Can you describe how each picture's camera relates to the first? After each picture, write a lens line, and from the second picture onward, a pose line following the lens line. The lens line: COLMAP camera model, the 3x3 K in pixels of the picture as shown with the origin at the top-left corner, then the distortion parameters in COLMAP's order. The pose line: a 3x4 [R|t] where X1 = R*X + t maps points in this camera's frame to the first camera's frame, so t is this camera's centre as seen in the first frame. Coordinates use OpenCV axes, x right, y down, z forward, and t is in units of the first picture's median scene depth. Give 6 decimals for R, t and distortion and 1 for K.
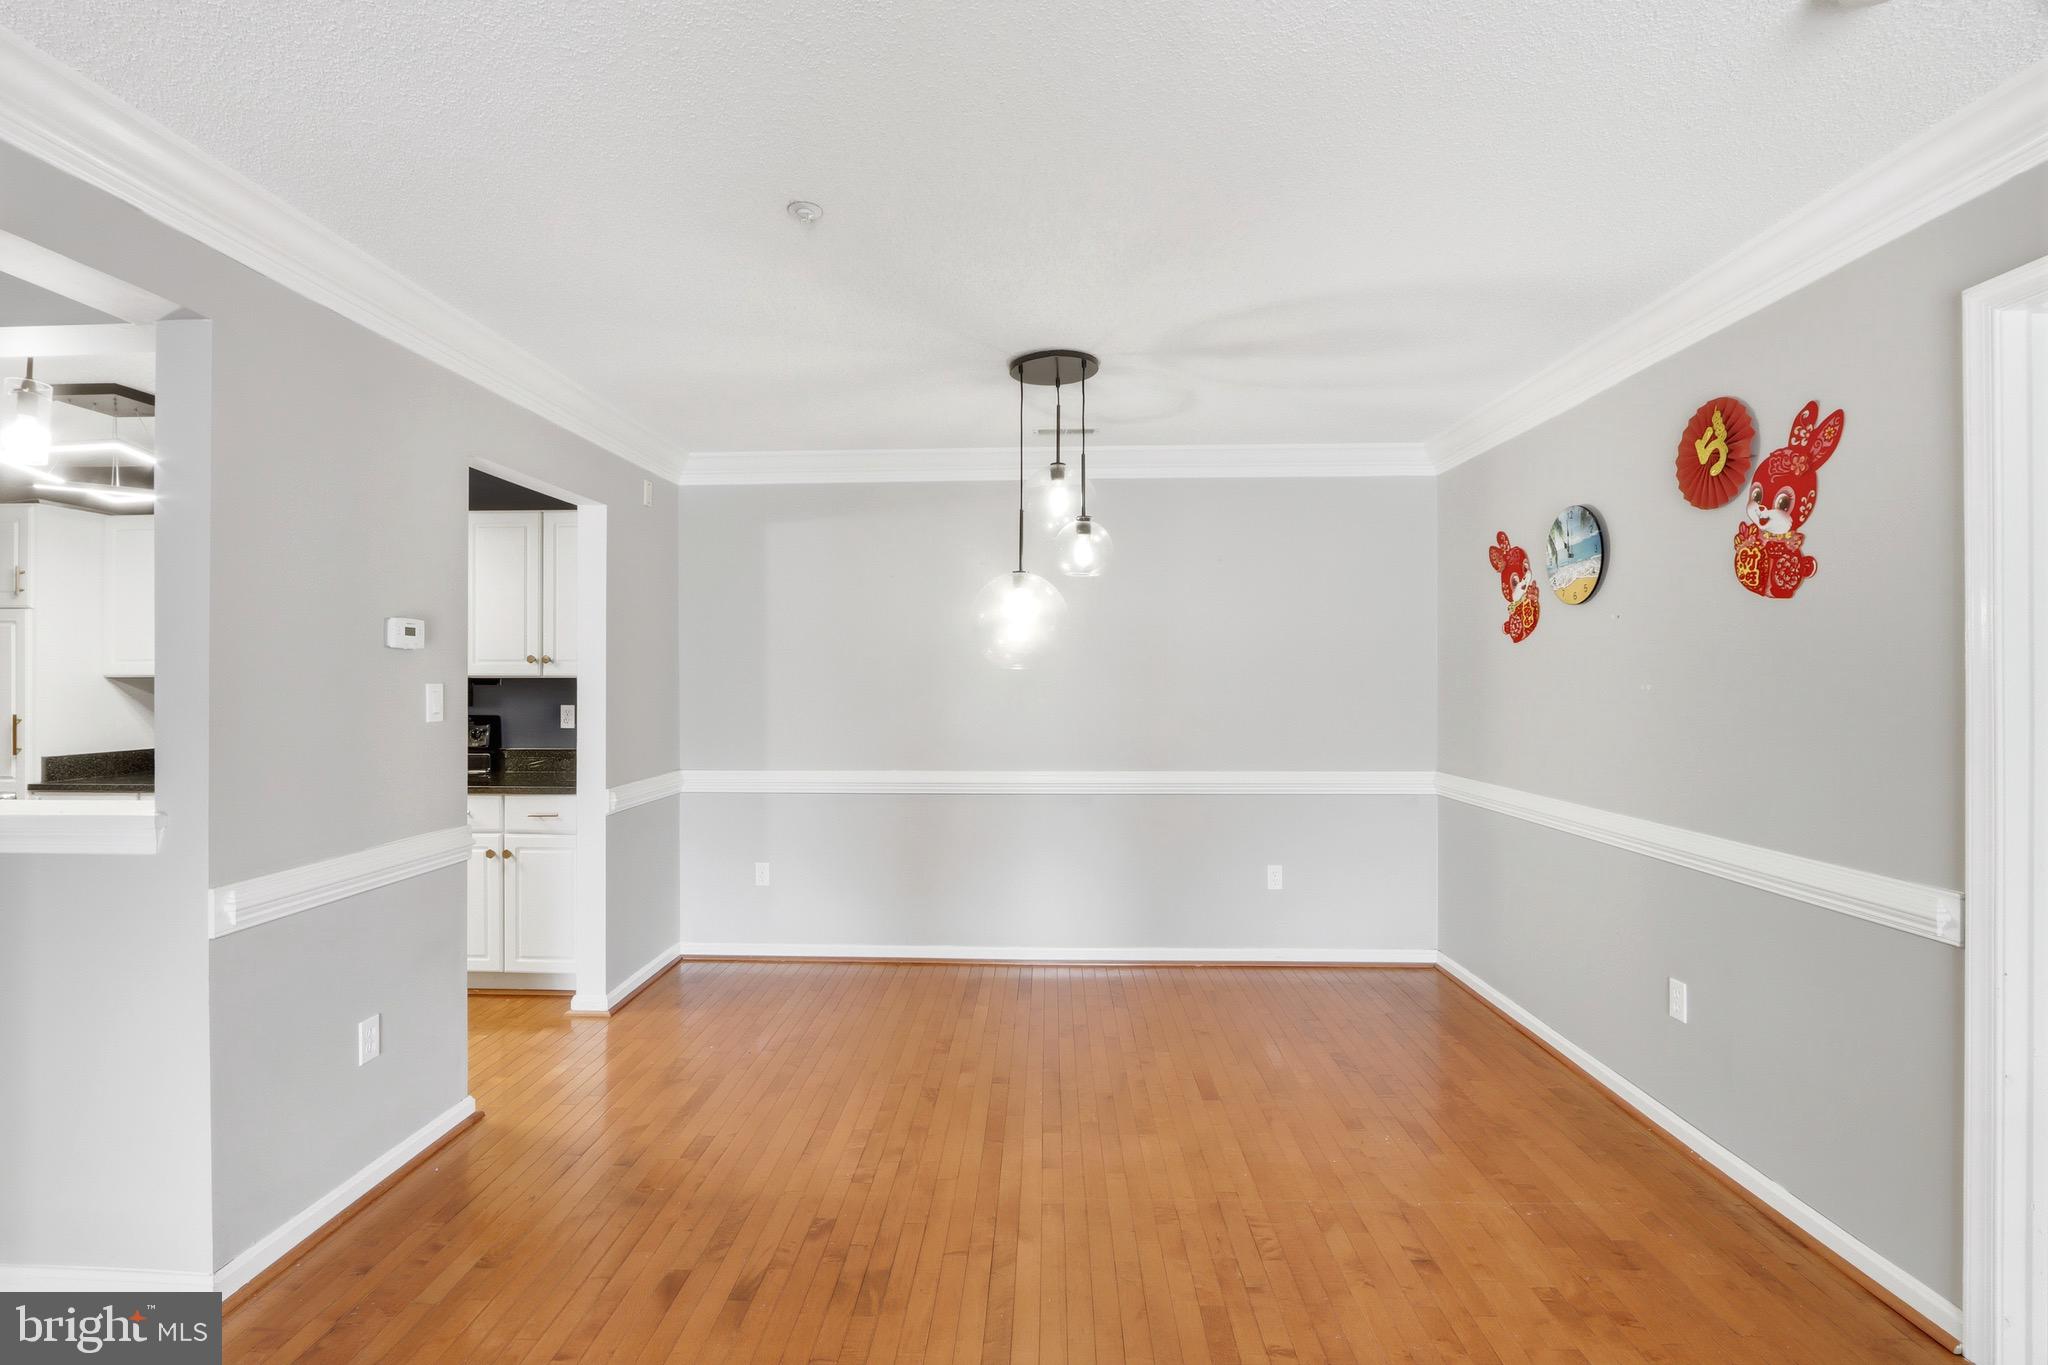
lens RADIAL K [[970.8, 0, 992.8], [0, 970.8, 677.2], [0, 0, 1]] dist [-0.000935, -0.000108]
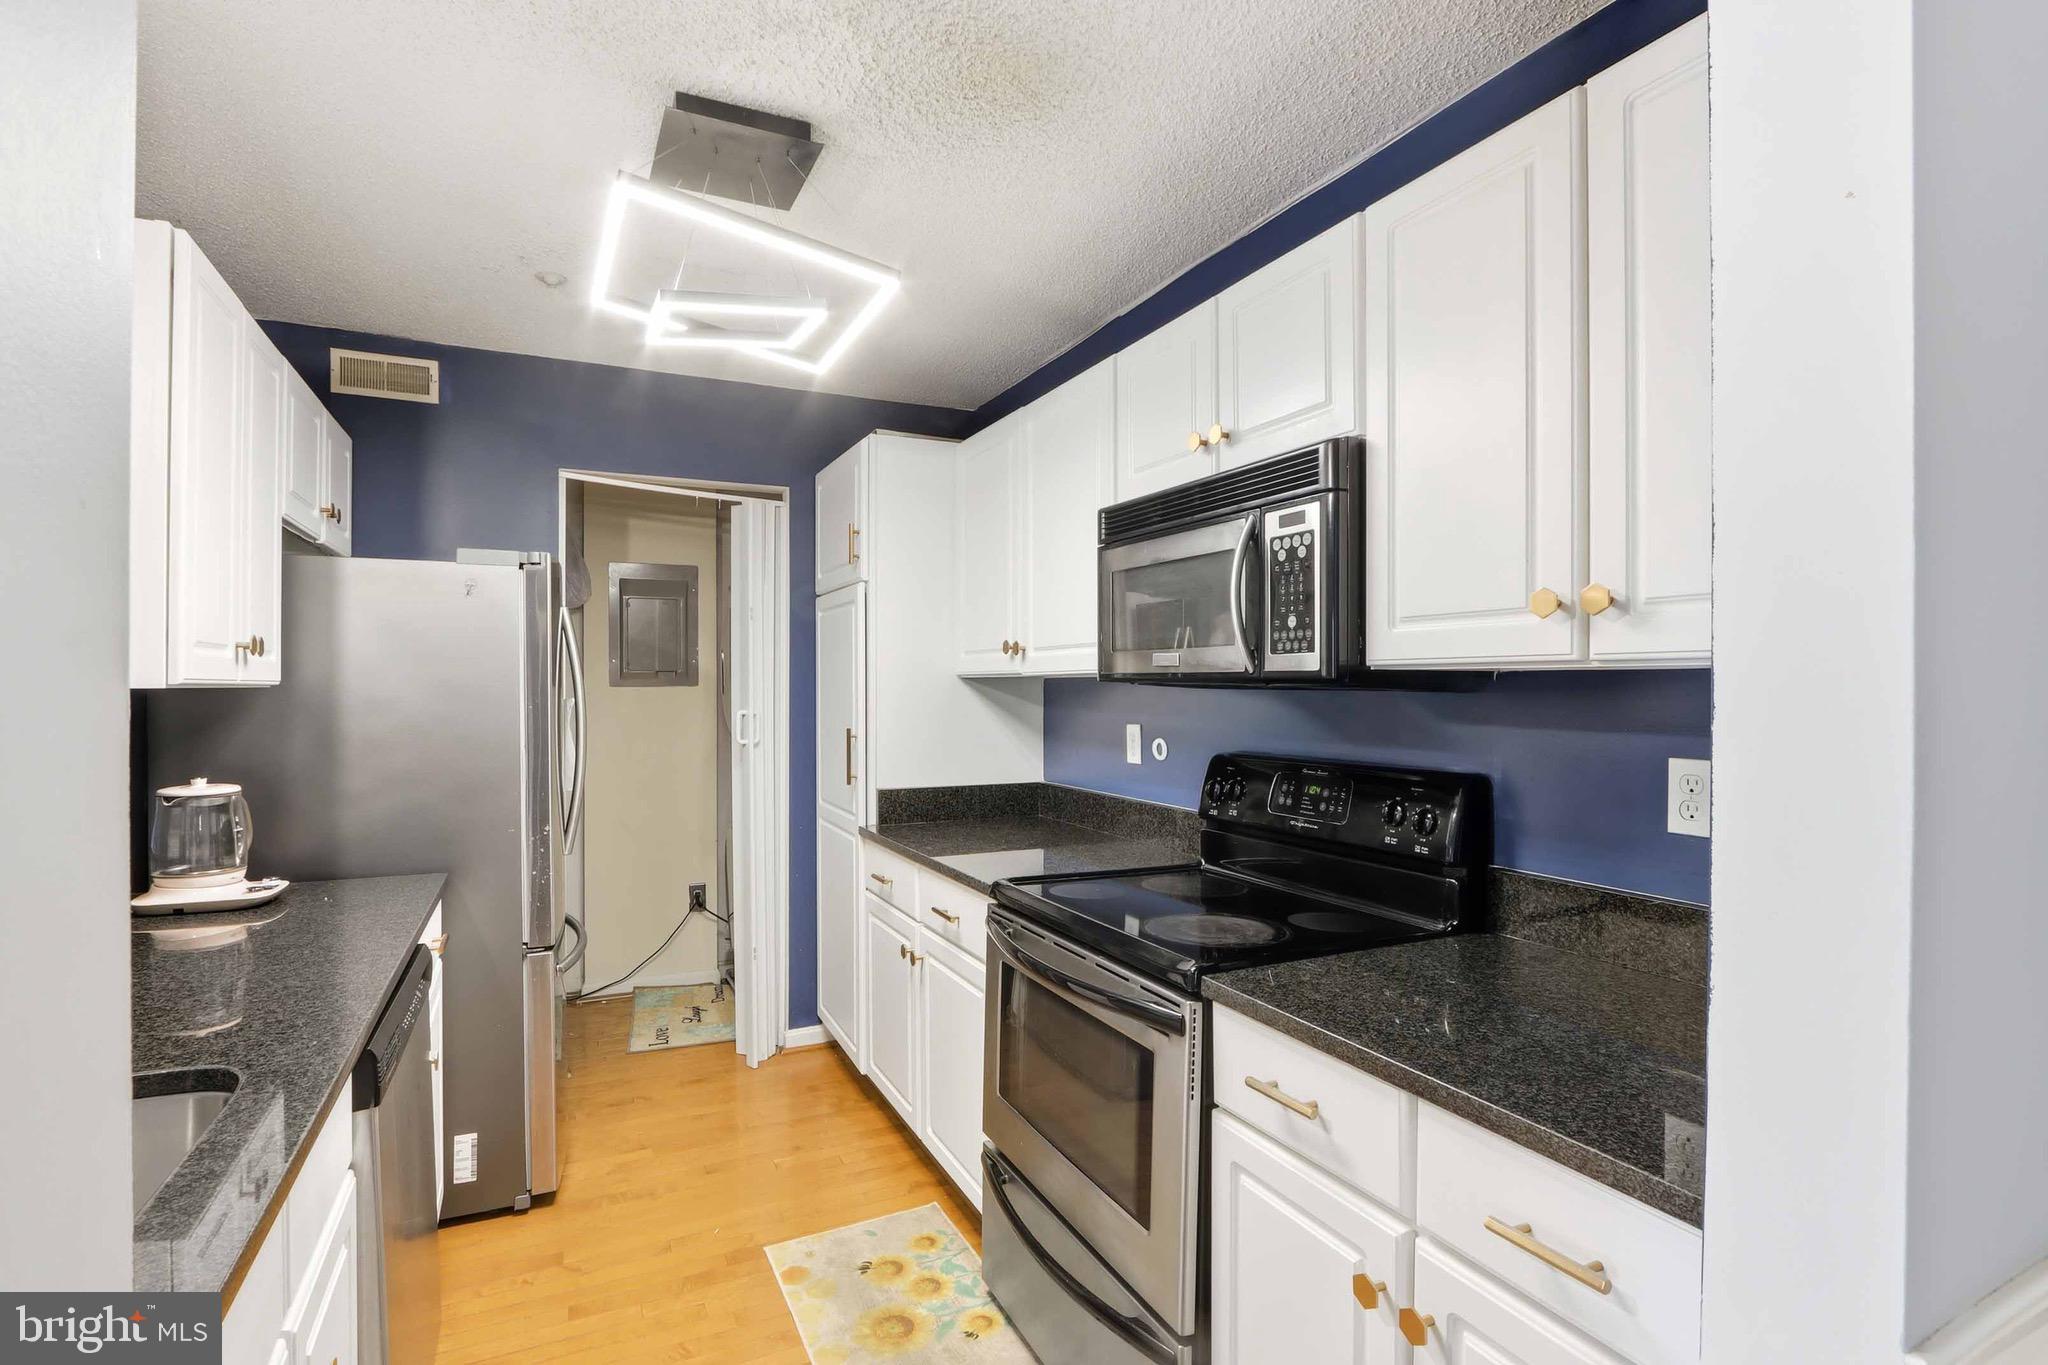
lens RADIAL K [[968.8, 0, 1010.5], [0, 968.8, 688.7], [0, 0, 1]] dist [-0.001721, -0.000161]
pose [[0.489765, 0.000648, -0.871854, -0.324236], [0.002648, 0.999994, 0.002231, 0.006804], [0.871850, -0.003401, 0.489761, 0.774135]]
